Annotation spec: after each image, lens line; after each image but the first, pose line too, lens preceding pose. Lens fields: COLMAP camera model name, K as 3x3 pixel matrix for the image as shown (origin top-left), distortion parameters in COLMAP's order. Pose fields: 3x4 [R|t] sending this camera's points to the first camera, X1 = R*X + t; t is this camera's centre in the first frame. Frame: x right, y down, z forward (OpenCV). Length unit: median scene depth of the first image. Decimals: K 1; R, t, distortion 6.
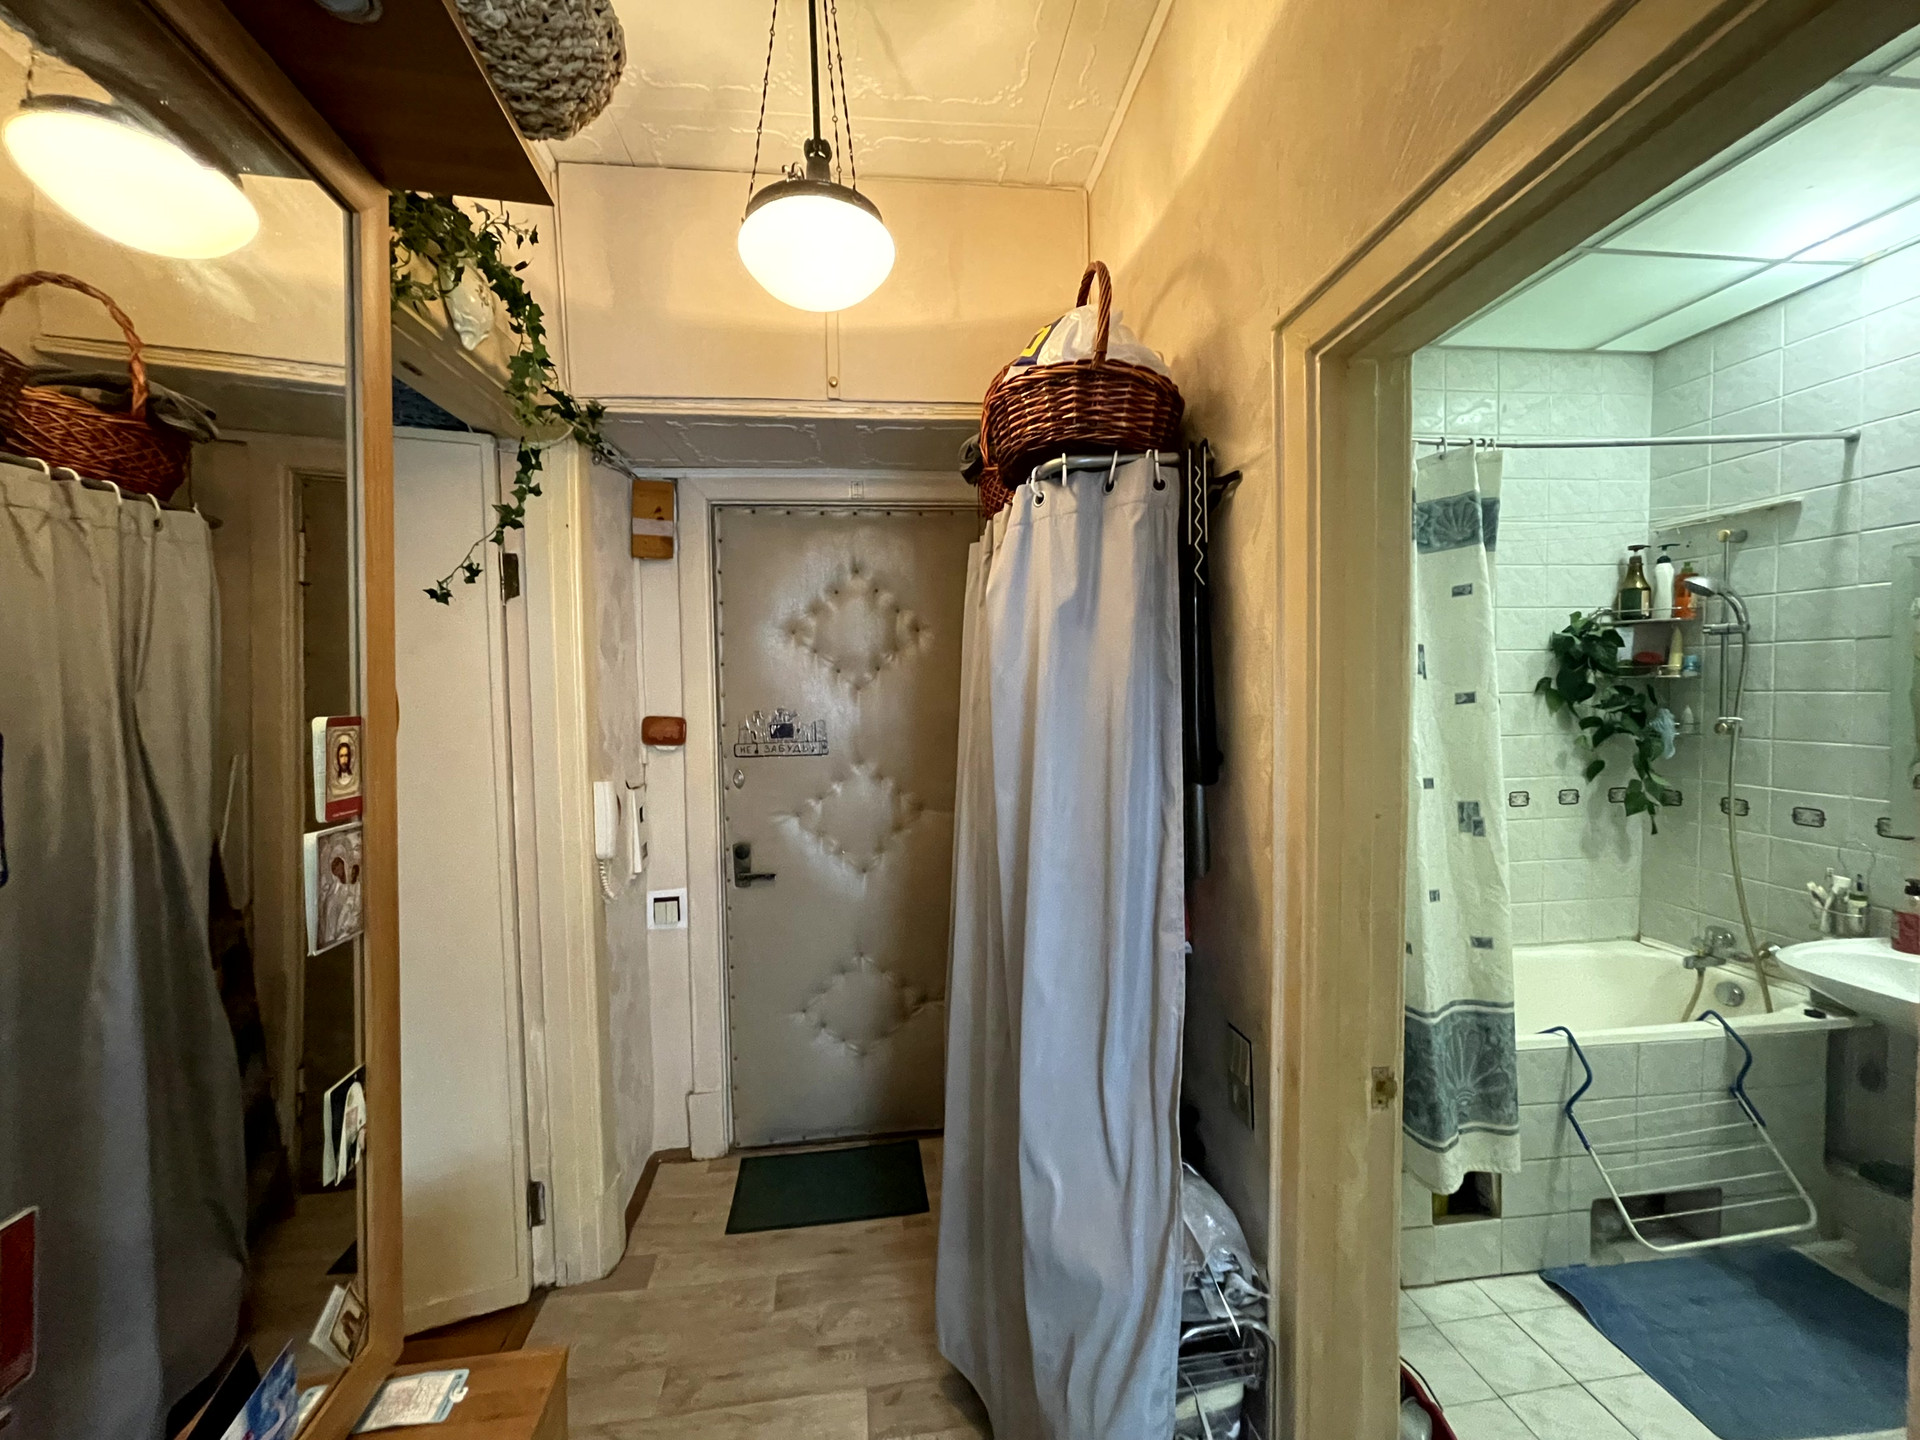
lens RADIAL K [[773.4, 0, 956.7], [0, 773.4, 717.8], [0, 0, 1]] dist [-0.013050, 0.004519]
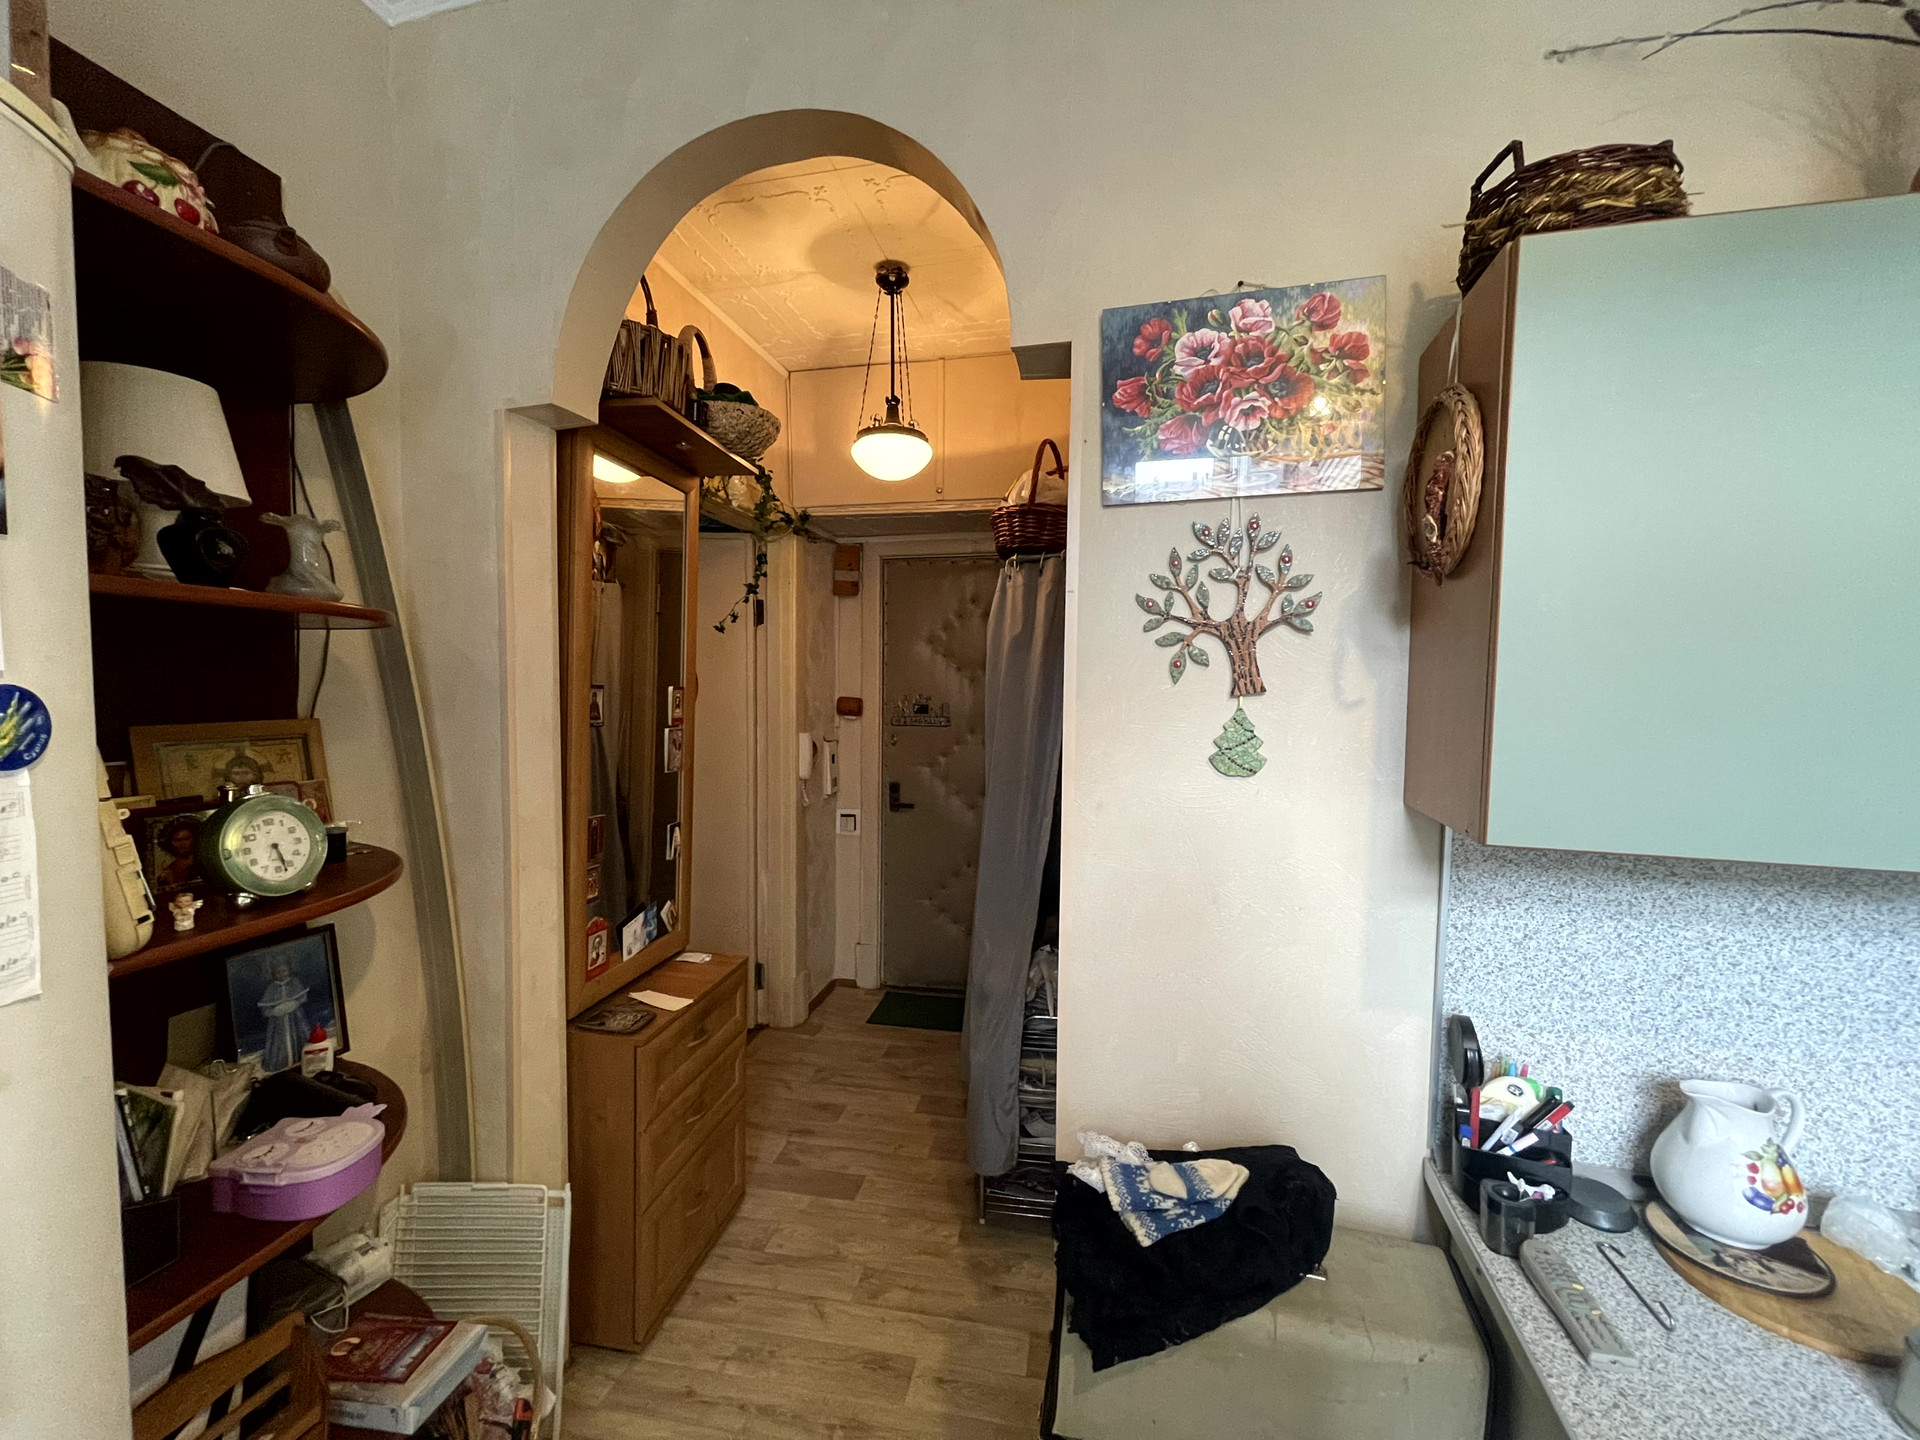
lens RADIAL K [[773.4, 0, 956.7], [0, 773.4, 717.8], [0, 0, 1]] dist [-0.013050, 0.004519]
pose [[0.947855, 0.039342, -0.316264, 0.419656], [-0.037341, 0.999226, 0.012388, 0.016542], [0.316506, 0.000068, 0.948590, -0.534911]]
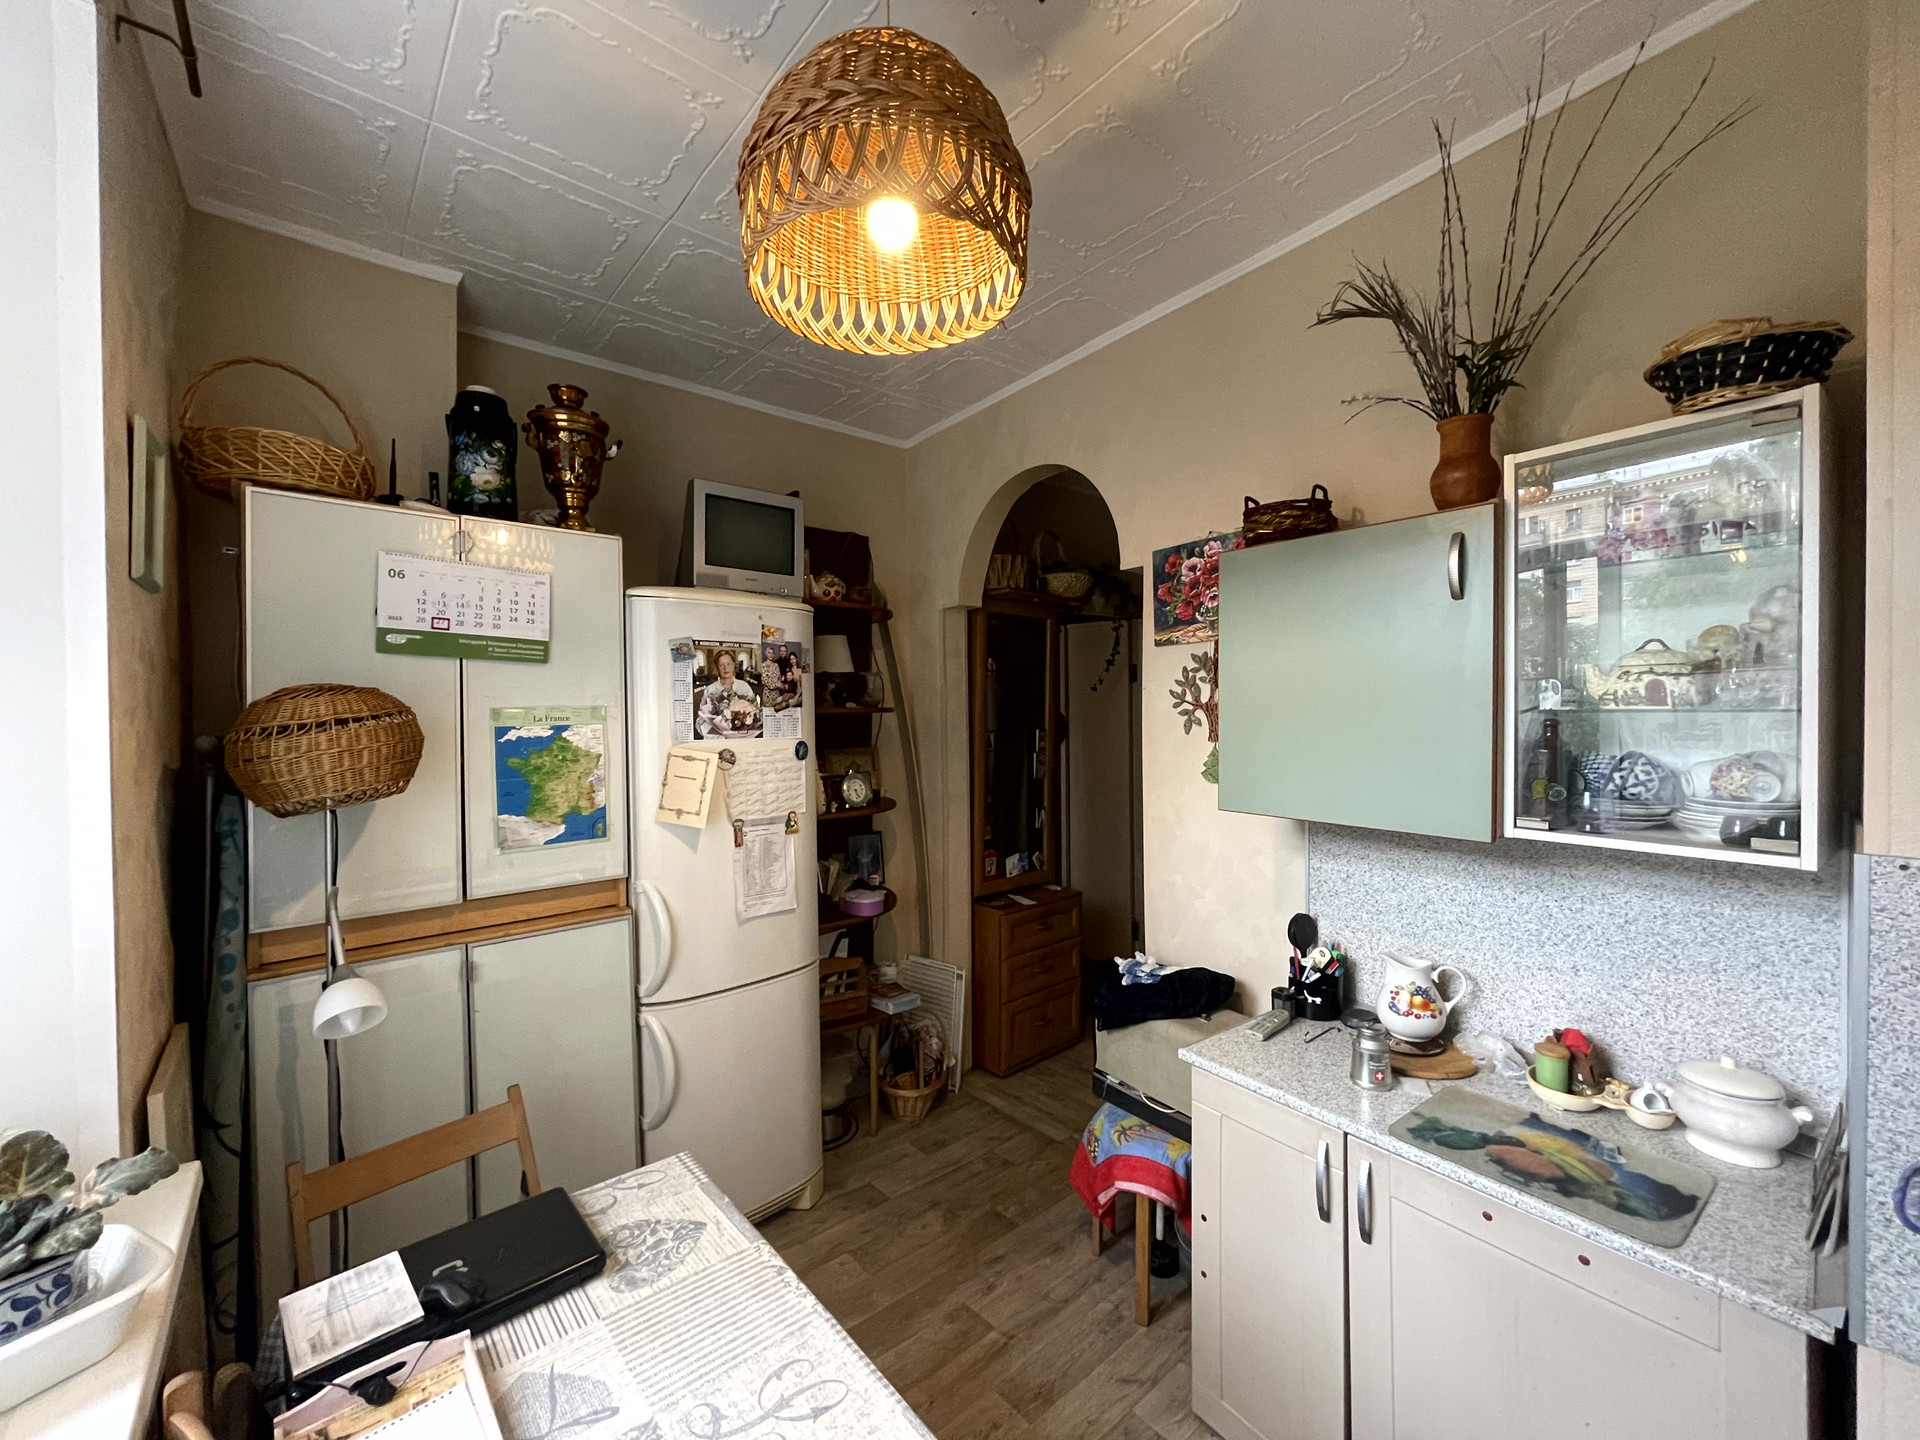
lens RADIAL K [[773.4, 0, 956.7], [0, 773.4, 717.8], [0, 0, 1]] dist [-0.013050, 0.004519]
pose [[0.545962, 0.018544, -0.837605, 1.253364], [-0.031320, 0.999508, 0.001713, -0.029232], [0.837224, 0.025299, 0.546274, -0.881803]]
